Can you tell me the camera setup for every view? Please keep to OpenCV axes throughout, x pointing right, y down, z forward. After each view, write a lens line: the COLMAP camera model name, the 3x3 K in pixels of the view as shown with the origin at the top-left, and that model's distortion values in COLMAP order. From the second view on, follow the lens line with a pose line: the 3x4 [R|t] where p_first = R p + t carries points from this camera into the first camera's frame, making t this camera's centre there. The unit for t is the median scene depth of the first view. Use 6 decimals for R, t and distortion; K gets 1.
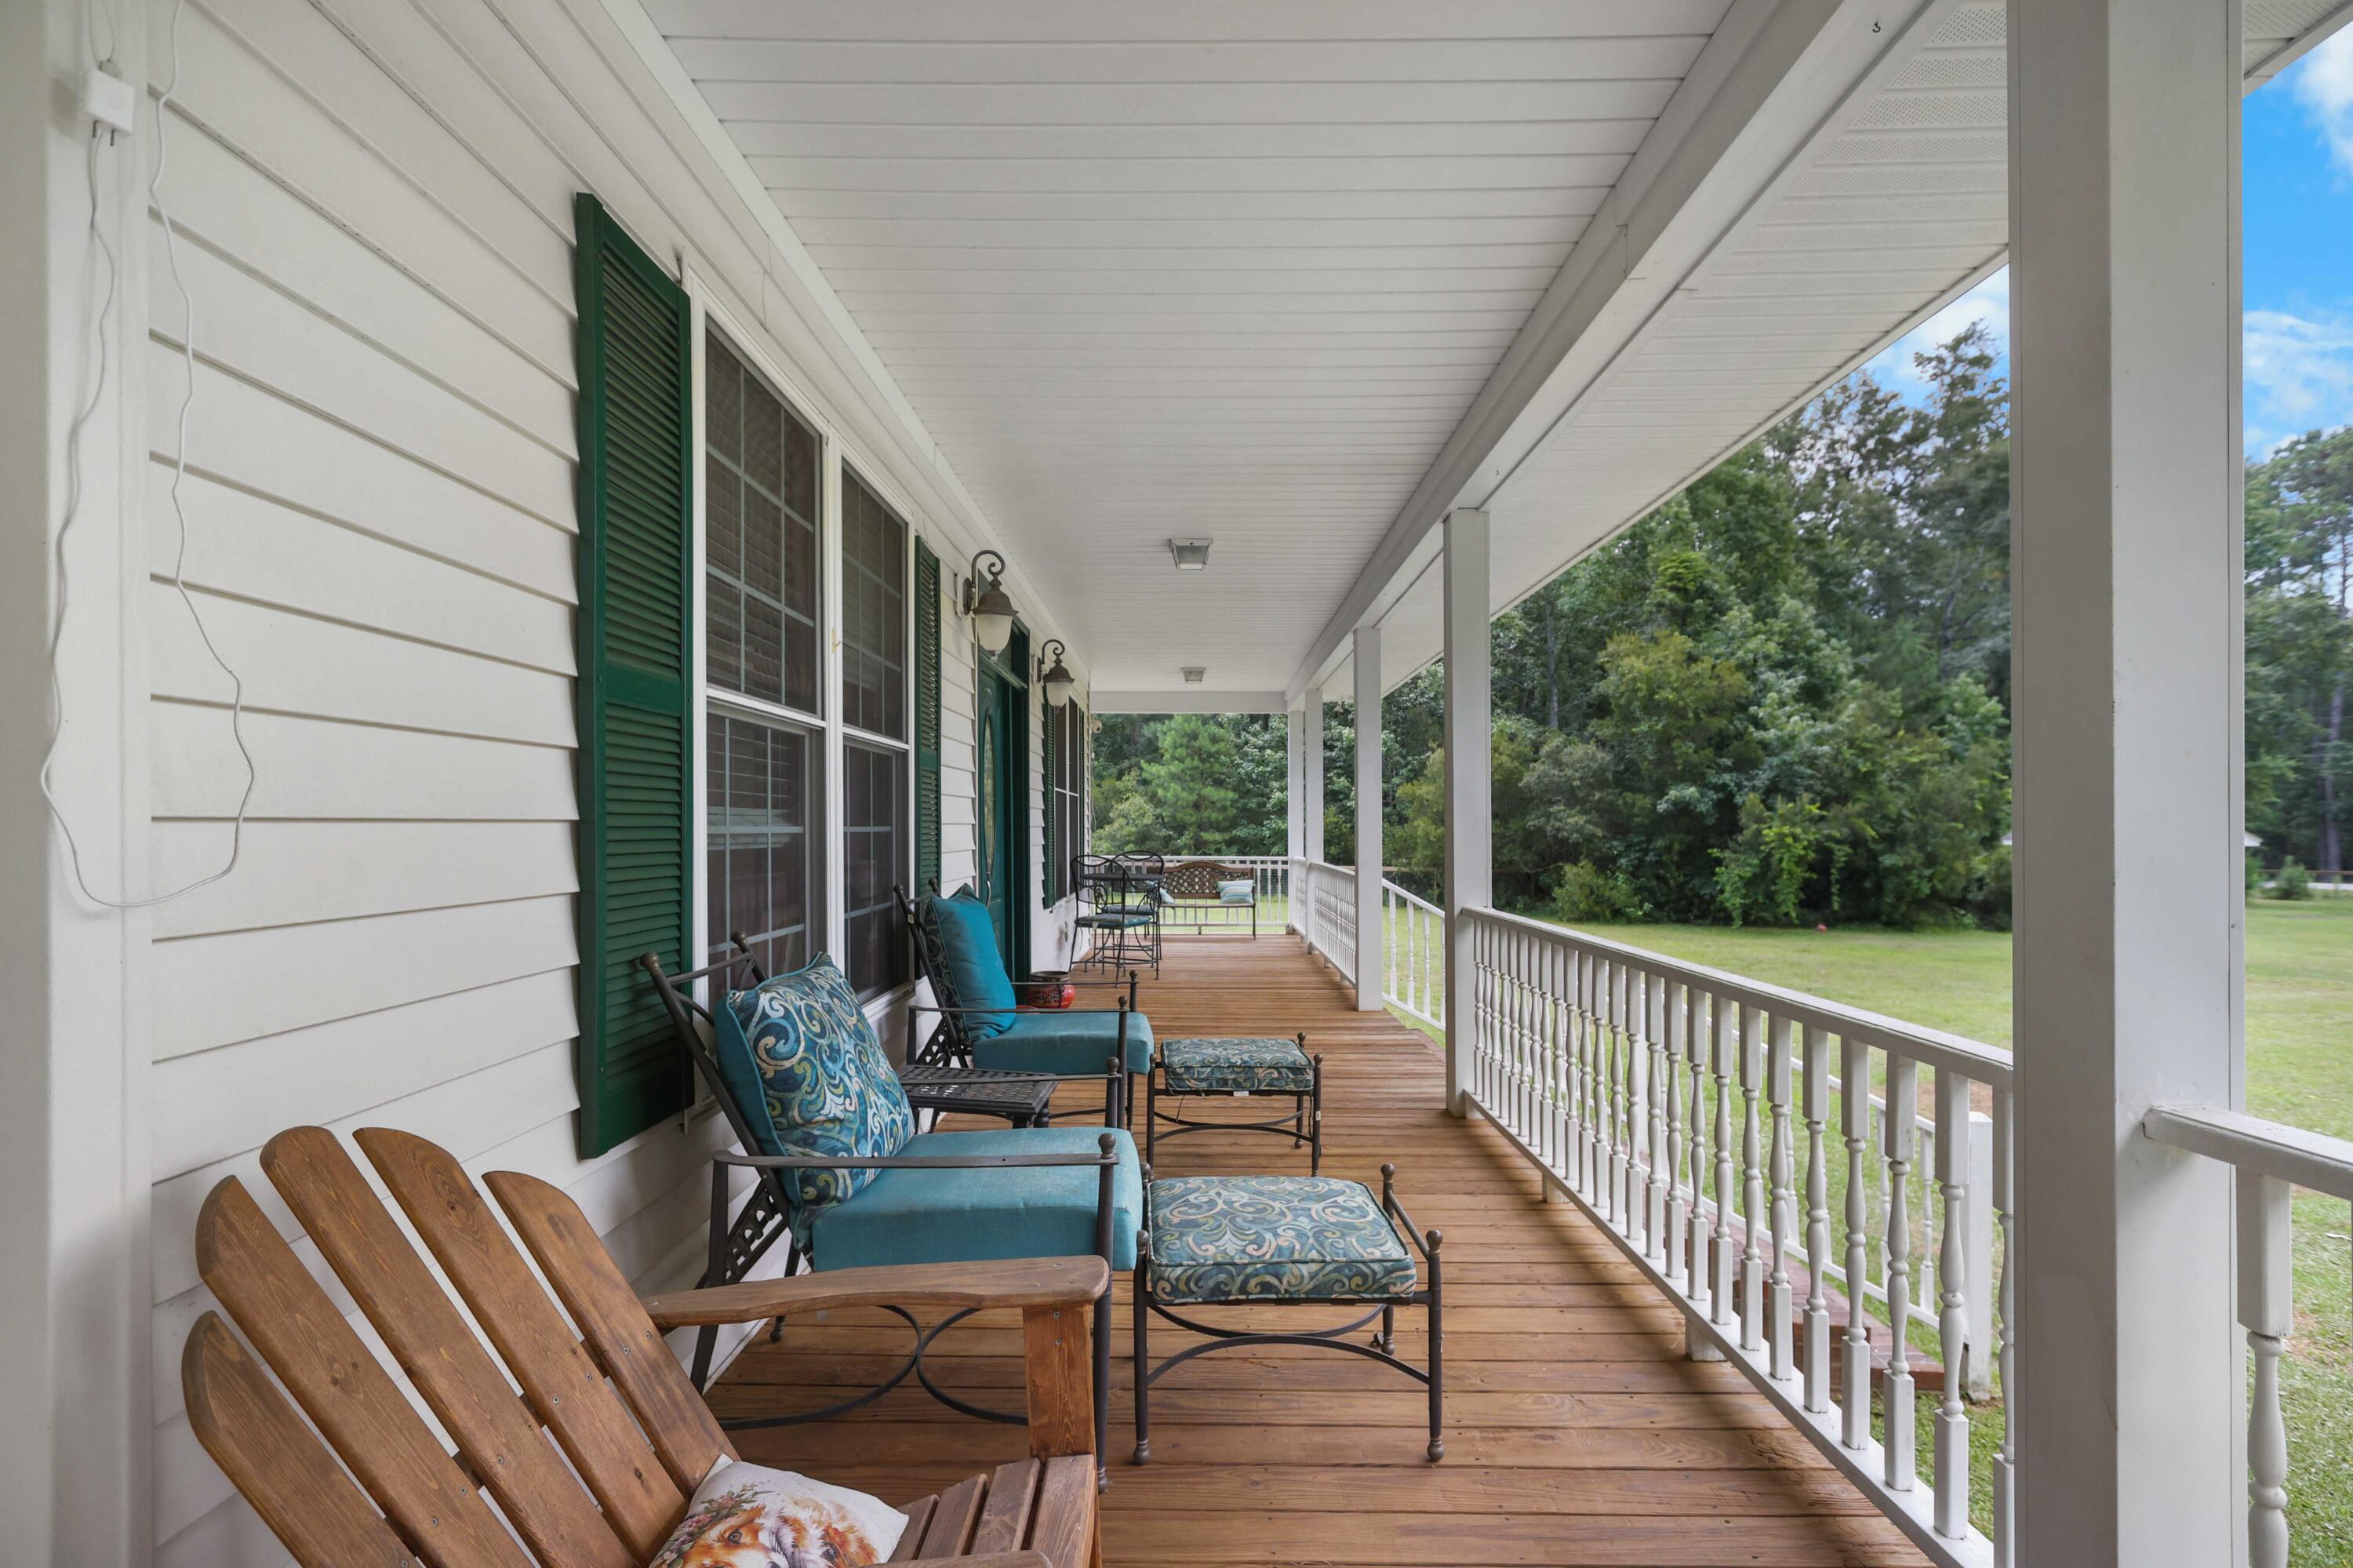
lens RADIAL K [[1109.4, 0, 1180.7], [0, 1109.4, 803.9], [0, 0, 1]] dist [-0.004390, 0.000014]
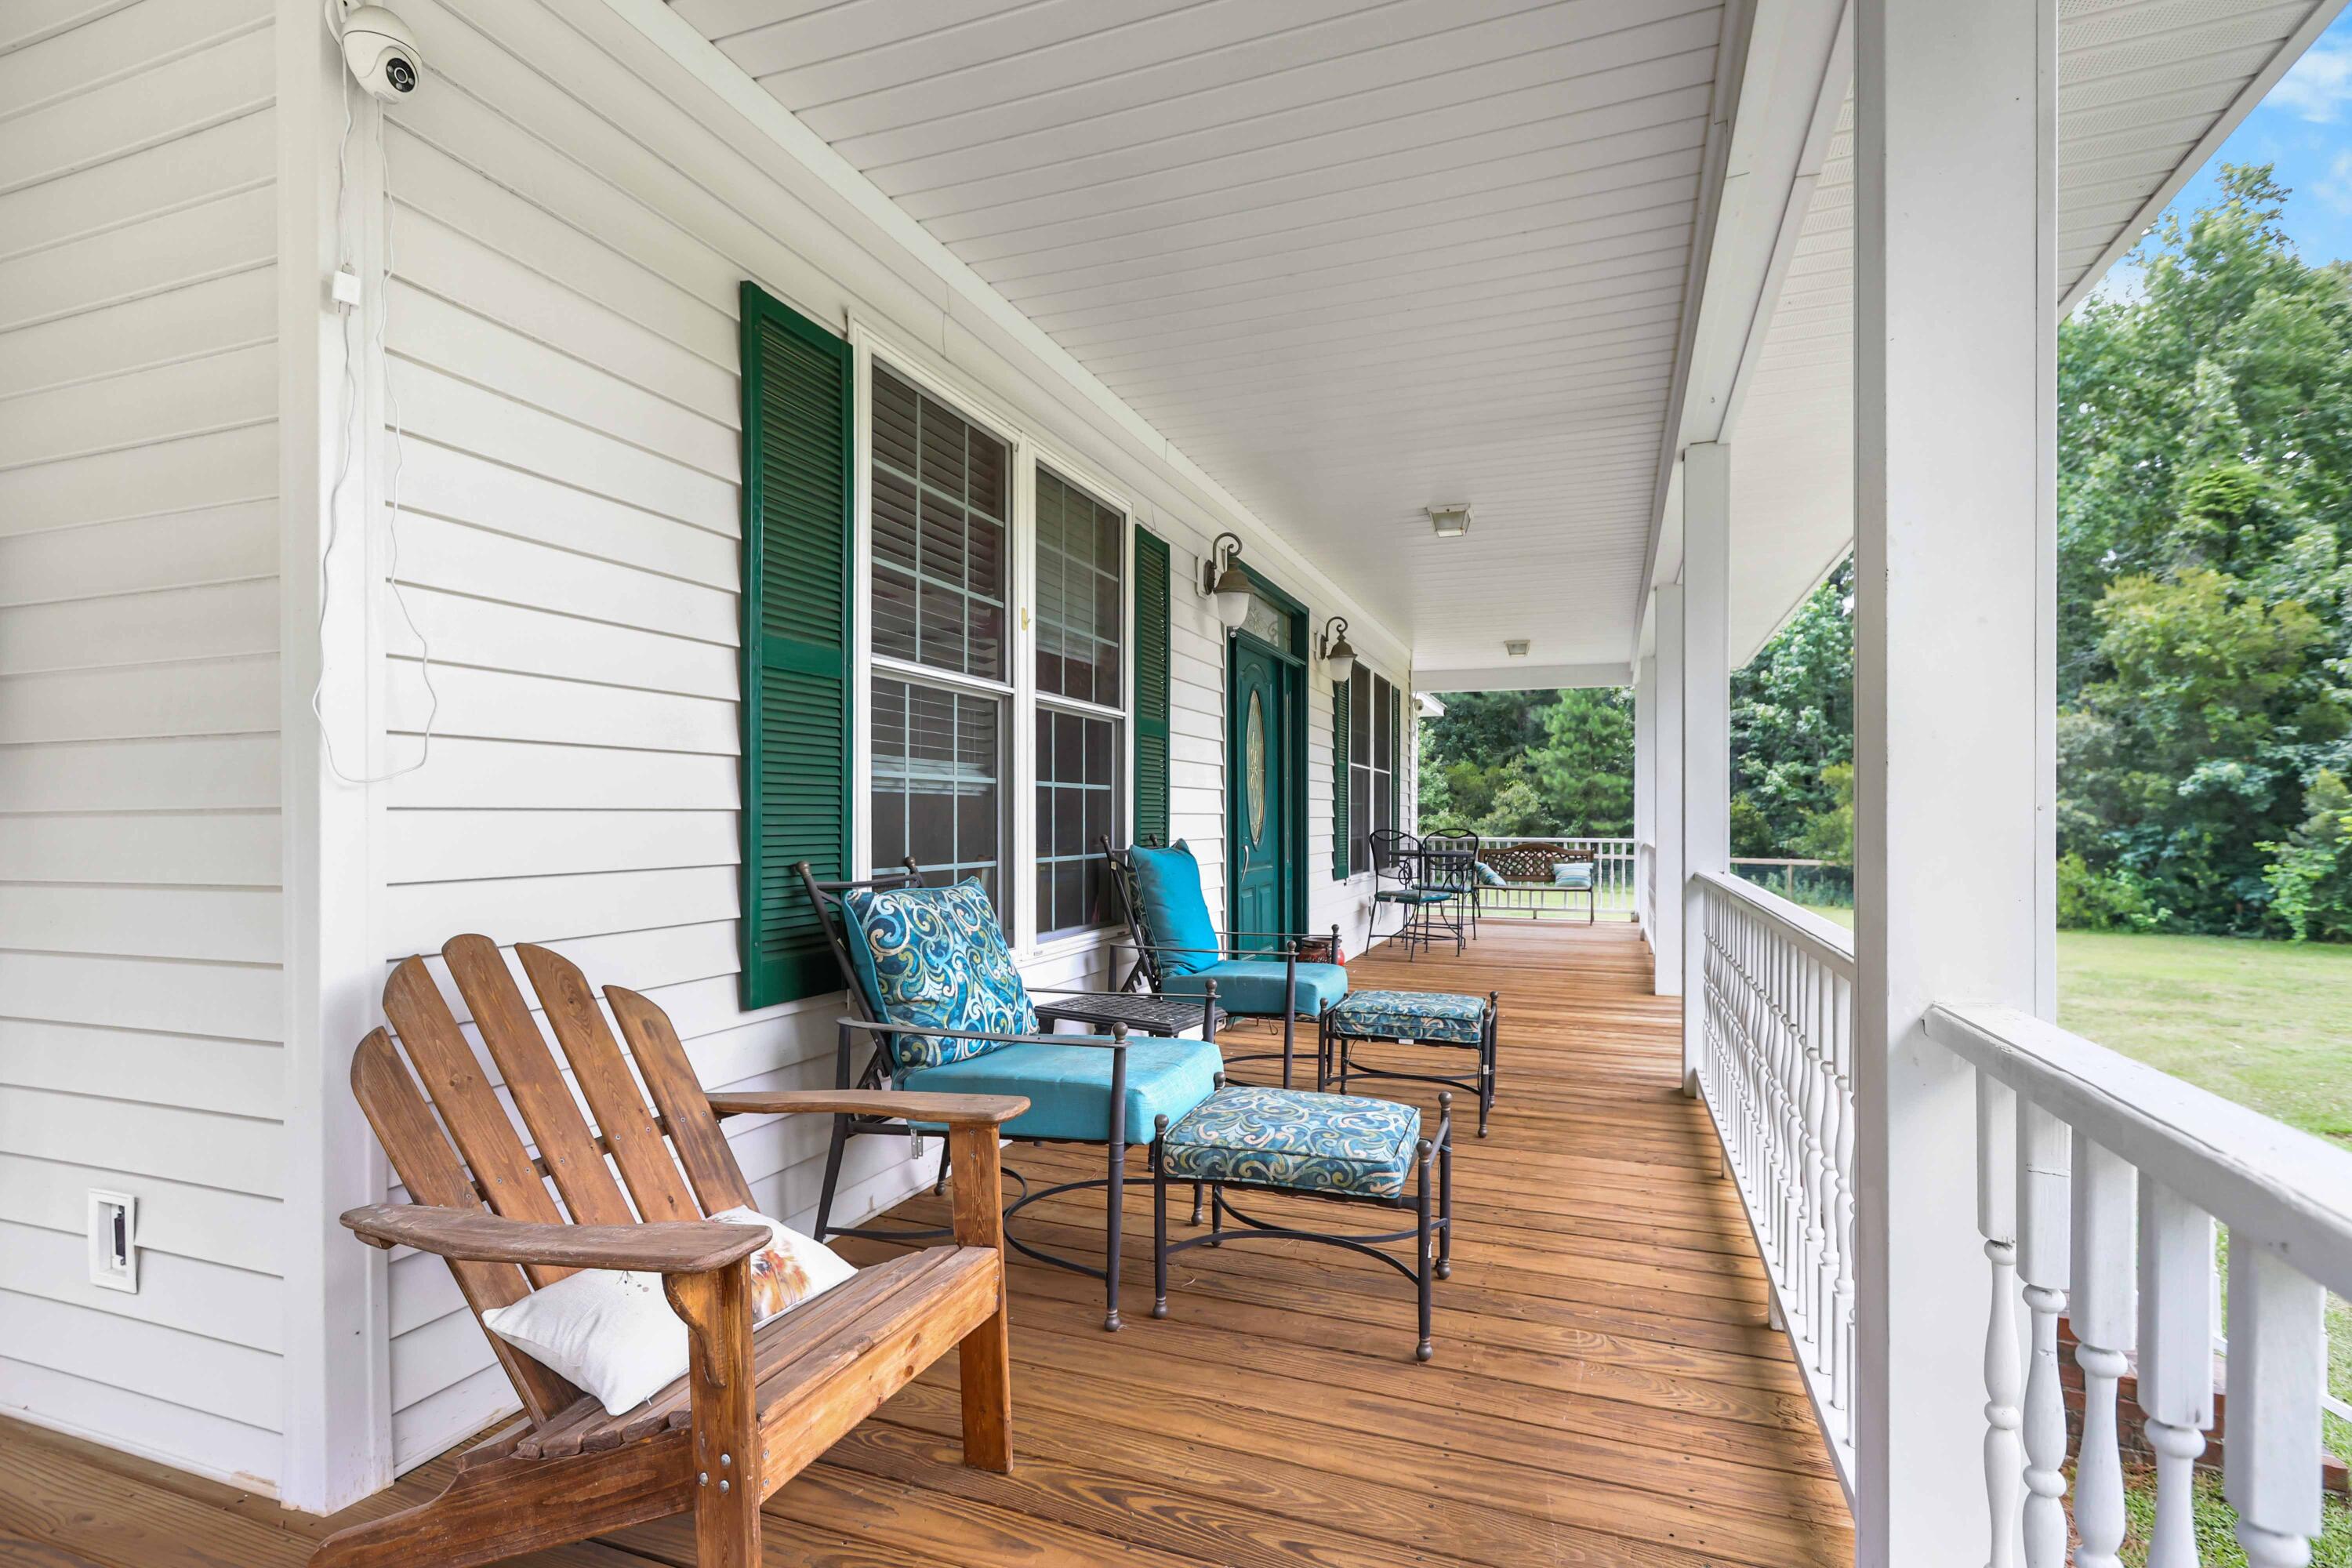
lens RADIAL K [[1108.9, 0, 1171.4], [0, 1108.9, 801.7], [0, 0, 1]] dist [-0.004390, 0.000014]
pose [[0.936625, -0.001918, -0.350327, 0.249850], [0.004149, 0.999976, 0.005615, 0.039993], [0.350308, -0.006713, 0.936611, -0.037267]]
